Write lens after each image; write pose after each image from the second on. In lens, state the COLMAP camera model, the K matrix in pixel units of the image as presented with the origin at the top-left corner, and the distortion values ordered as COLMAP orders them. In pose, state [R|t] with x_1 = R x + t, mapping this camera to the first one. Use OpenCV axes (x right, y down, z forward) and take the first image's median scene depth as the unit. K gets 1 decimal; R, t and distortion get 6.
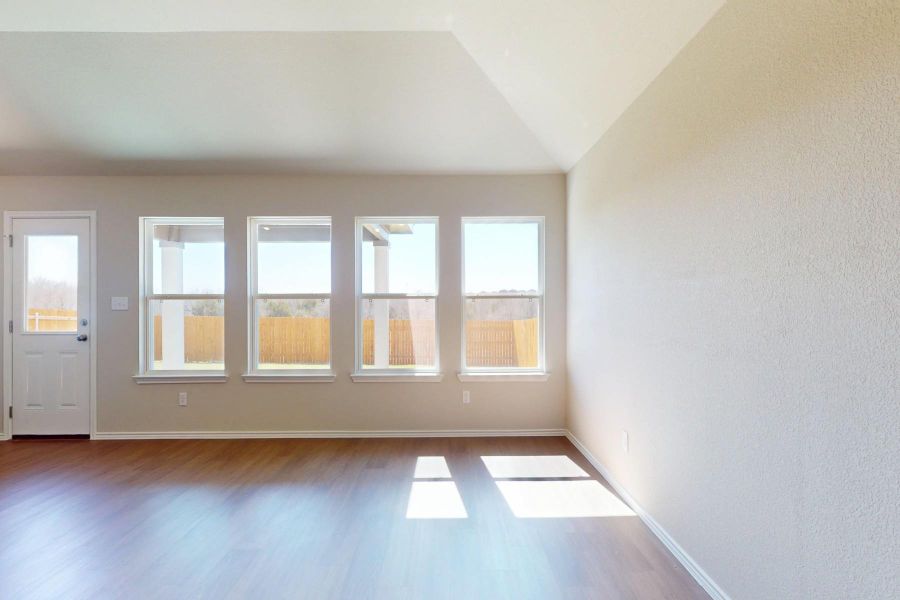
lens RADIAL K [[392.9, 0, 451.3], [0, 392.9, 300.9], [0, 0, 1]] dist [-0.001723, 0.000037]
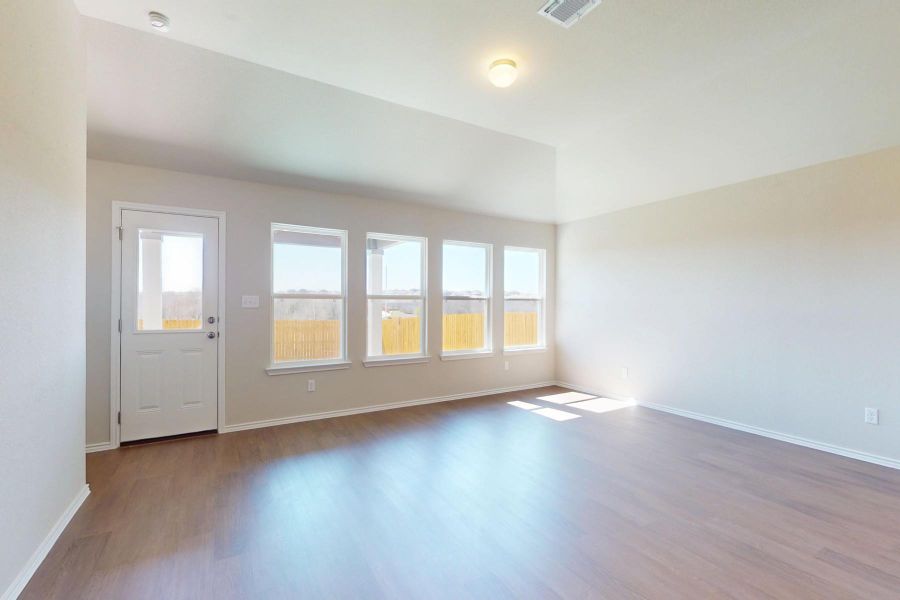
lens RADIAL K [[404.5, 0, 450.0], [0, 404.5, 300.0], [0, 0, 1]] dist [0.000053, 0.000230]
pose [[0.861558, 0.009261, 0.507574, -0.935665], [-0.008350, 0.999957, -0.004071, 0.001777], [-0.507590, -0.000731, 0.861598, -0.222433]]
